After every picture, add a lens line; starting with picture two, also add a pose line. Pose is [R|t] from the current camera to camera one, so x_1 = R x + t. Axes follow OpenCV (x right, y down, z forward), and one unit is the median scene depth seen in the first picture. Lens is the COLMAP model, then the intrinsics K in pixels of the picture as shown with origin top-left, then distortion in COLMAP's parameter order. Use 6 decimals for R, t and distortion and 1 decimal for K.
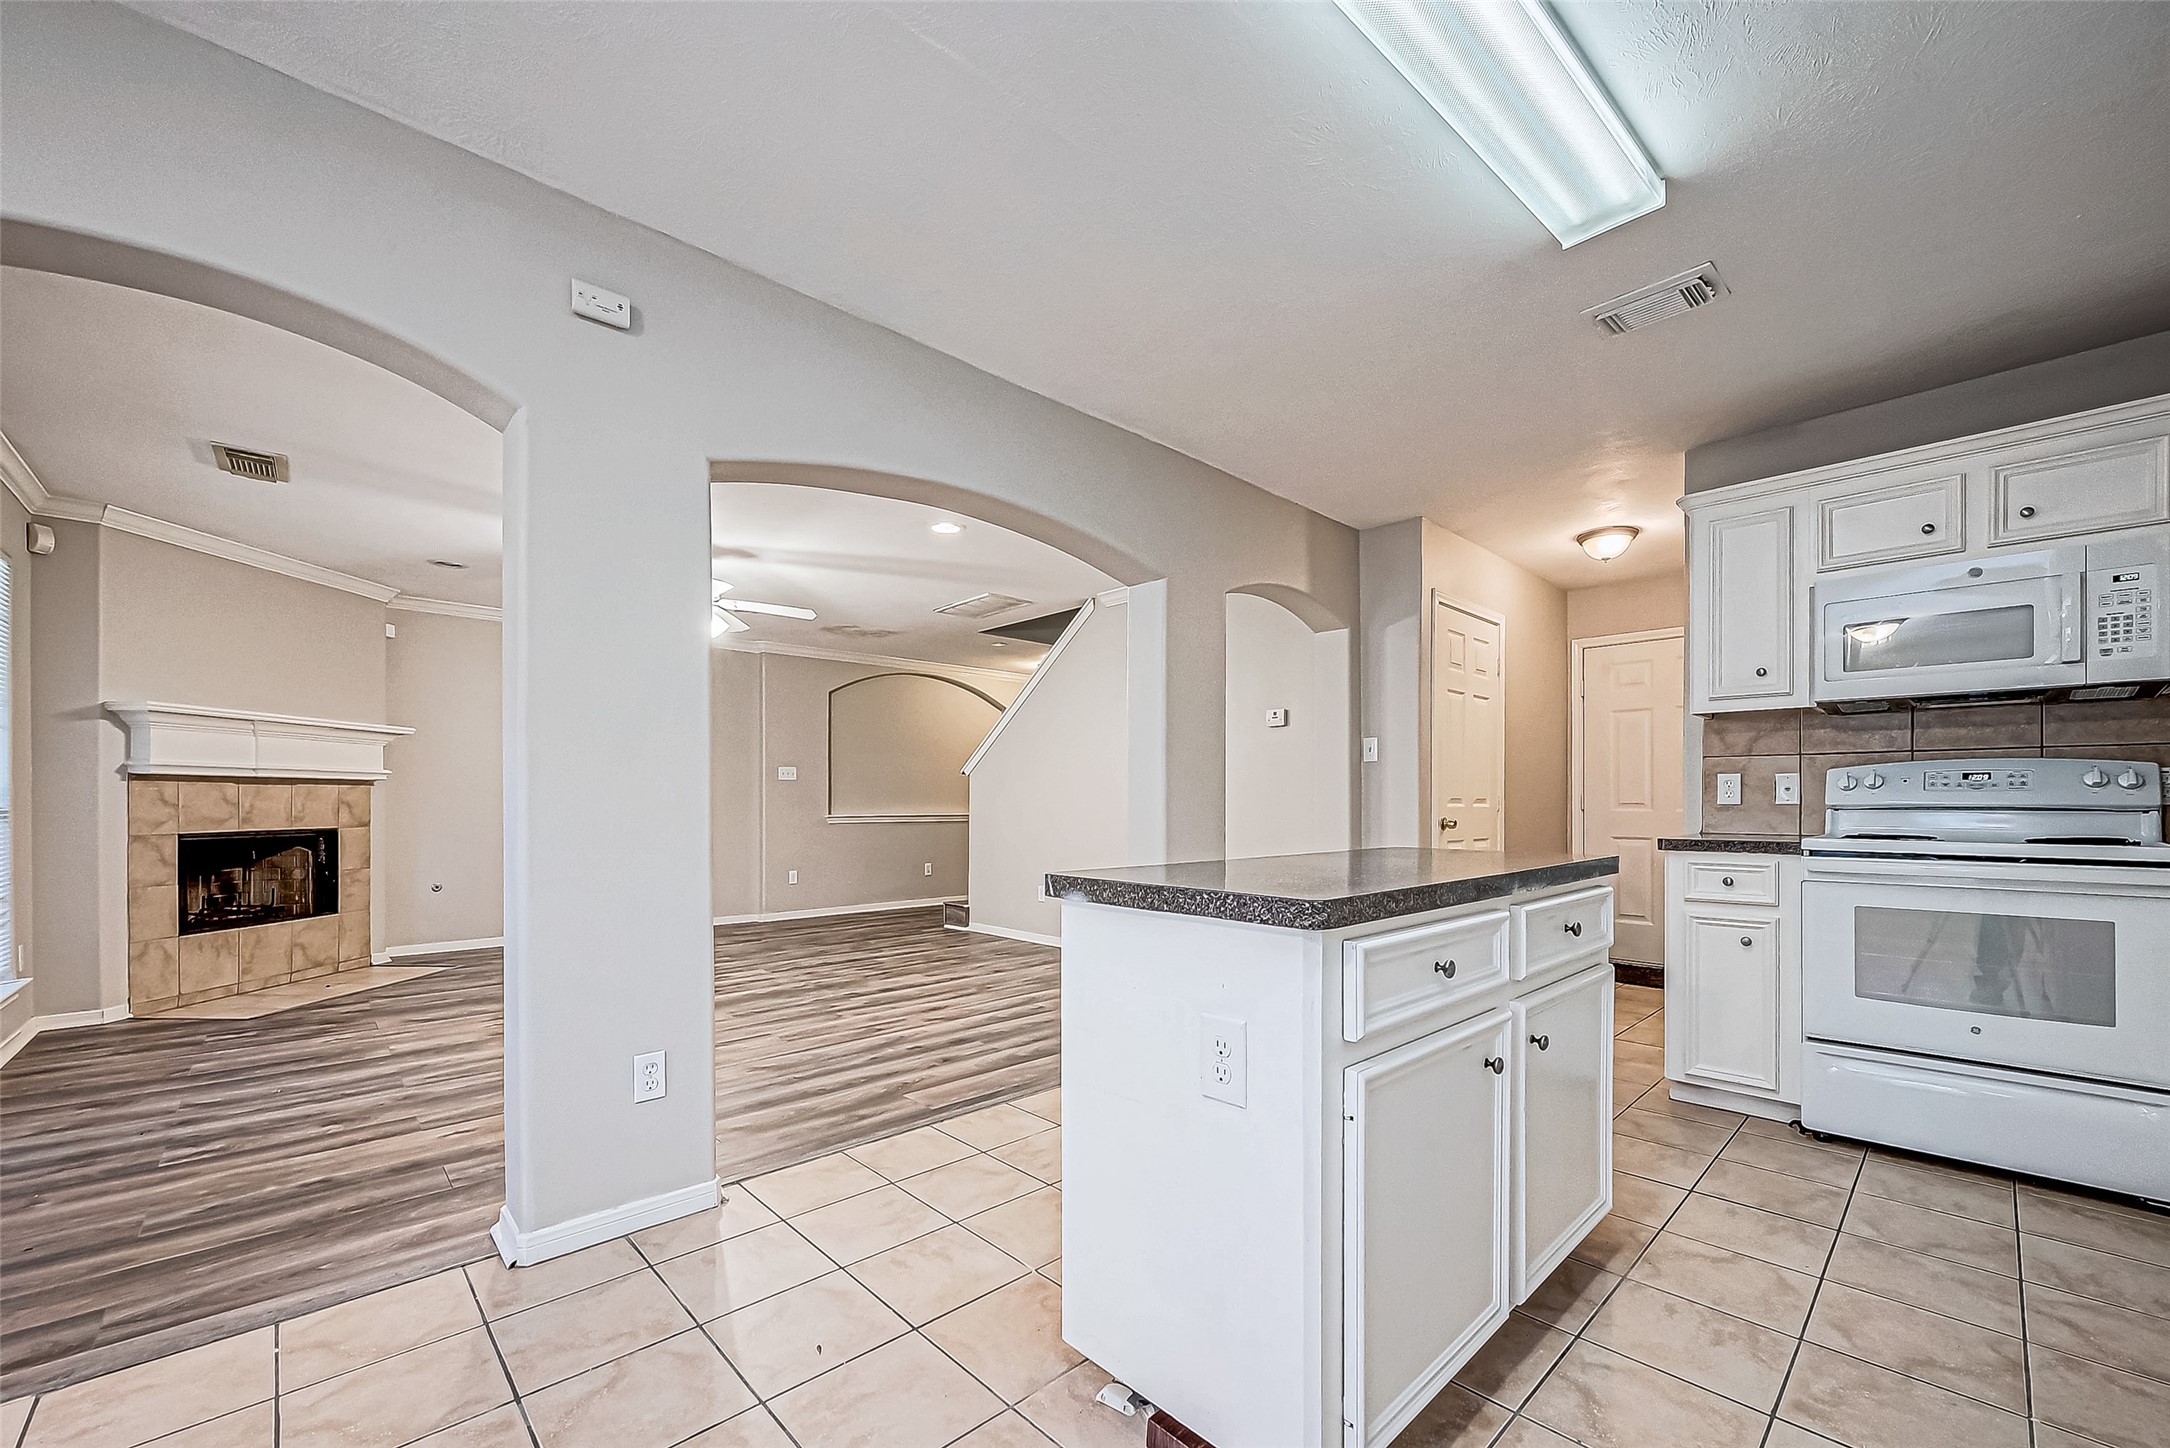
lens RADIAL K [[907.2, 0, 1112.2], [0, 907.2, 813.1], [0, 0, 1]] dist [-0.000834, 0.000063]
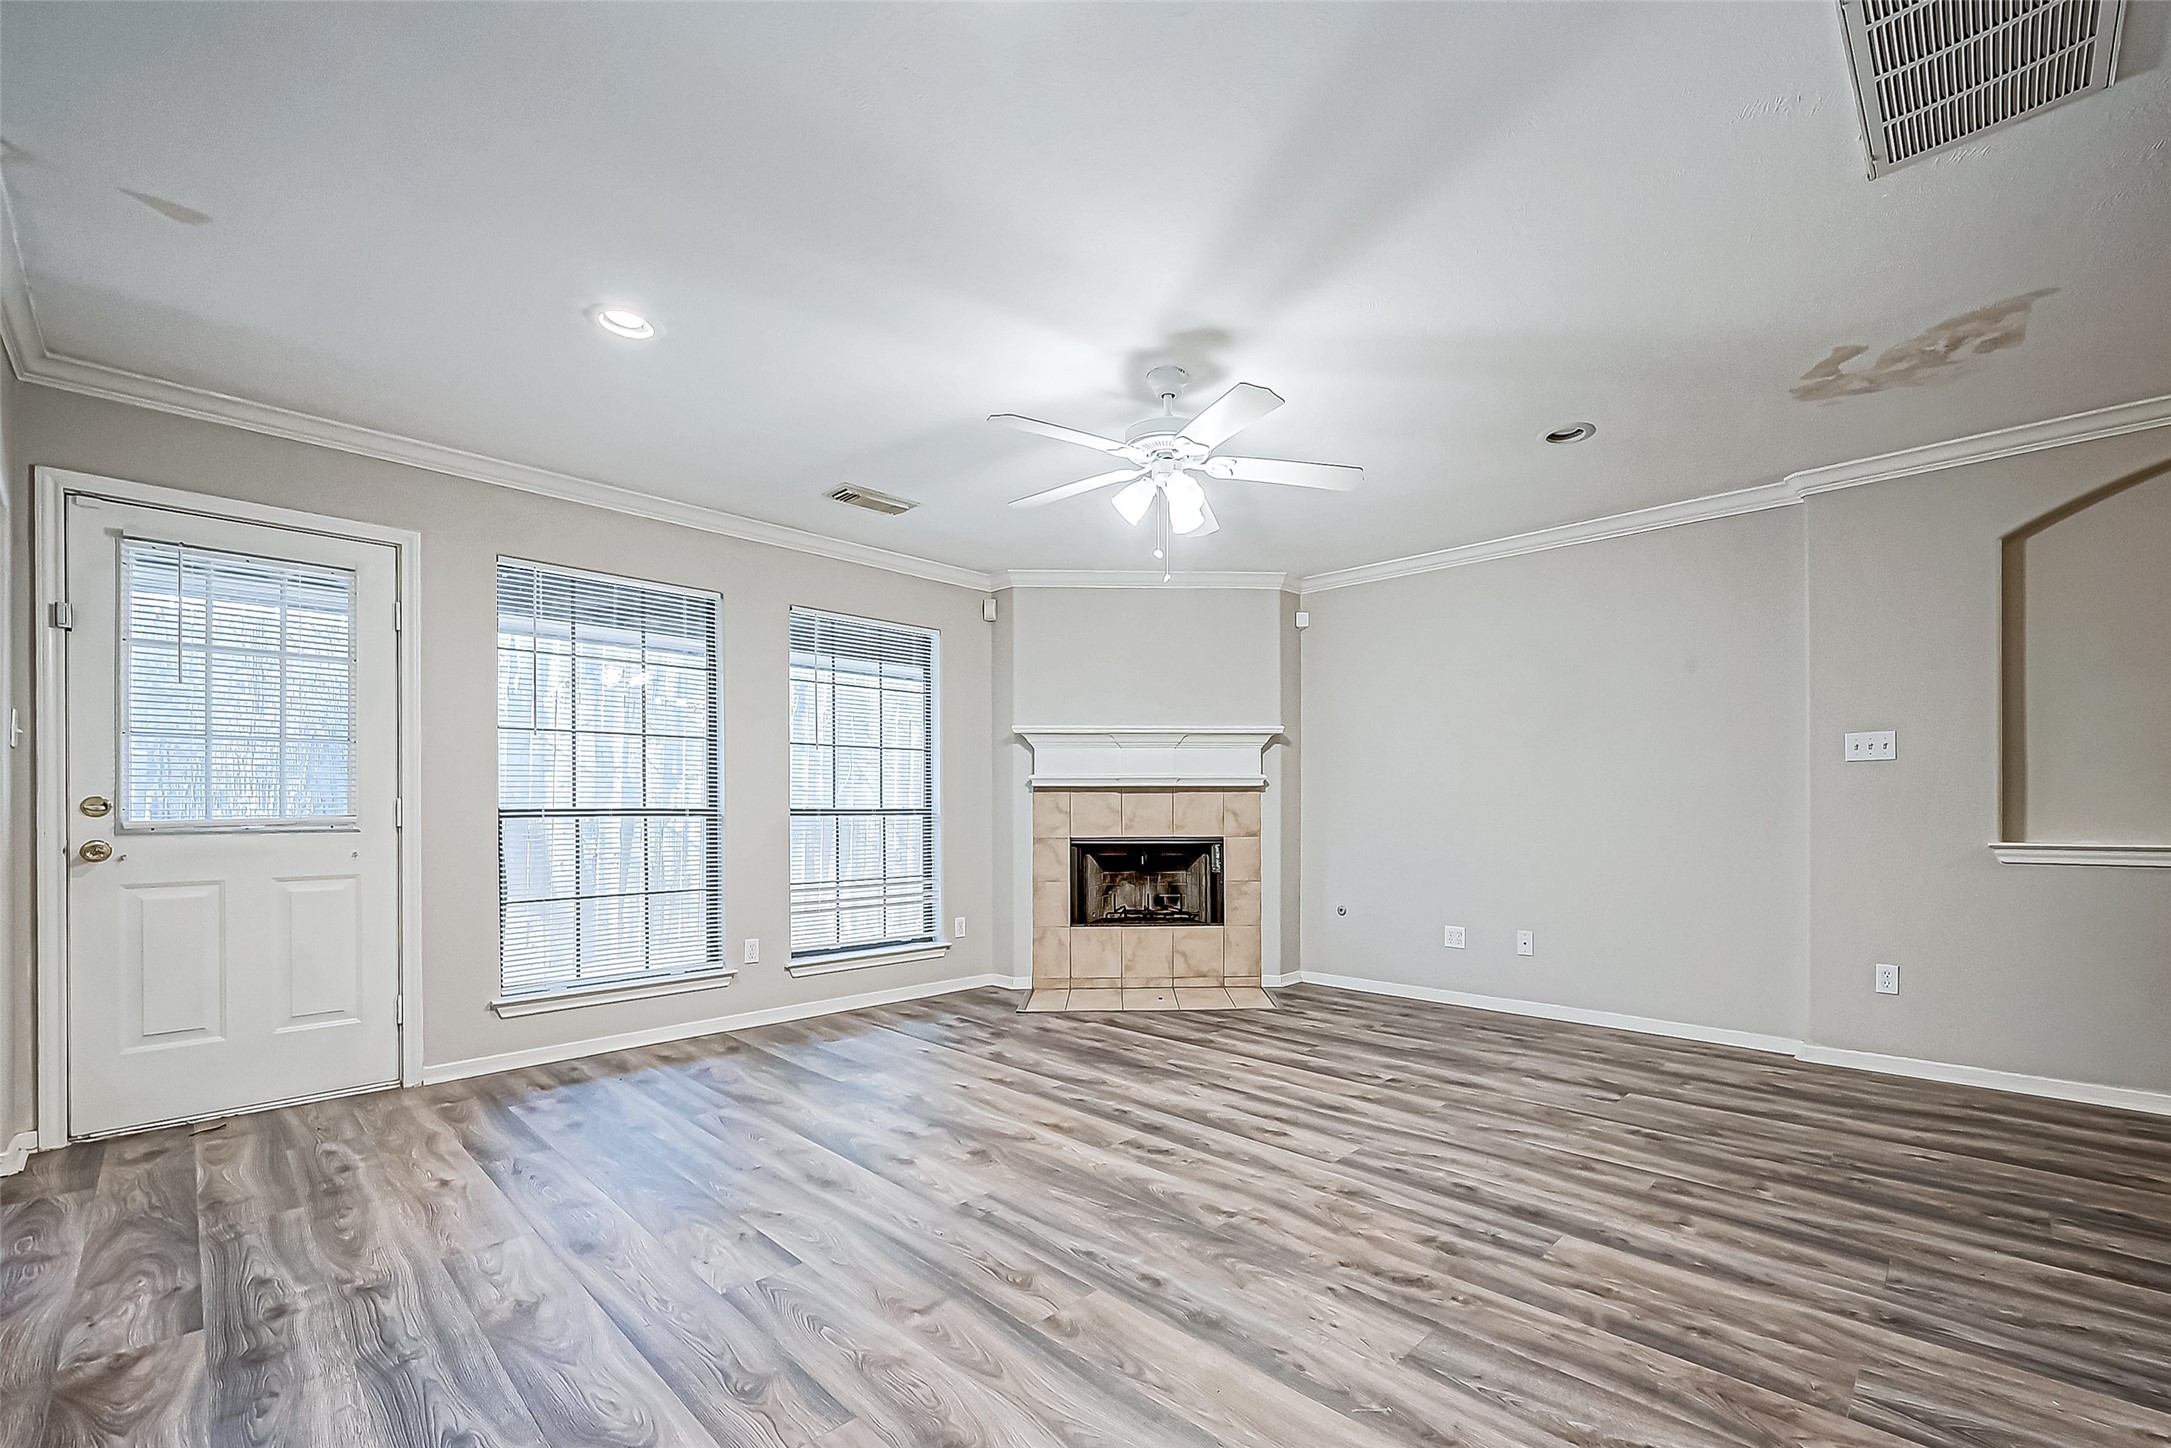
lens RADIAL K [[907.6, 0, 1112.7], [0, 907.6, 813.1], [0, 0, 1]] dist [-0.000834, 0.000063]
pose [[0.046318, 0.004076, -0.998918, 0.115454], [-0.010508, 0.999938, 0.003592, -0.012349], [0.998871, 0.010330, 0.046358, 0.943738]]
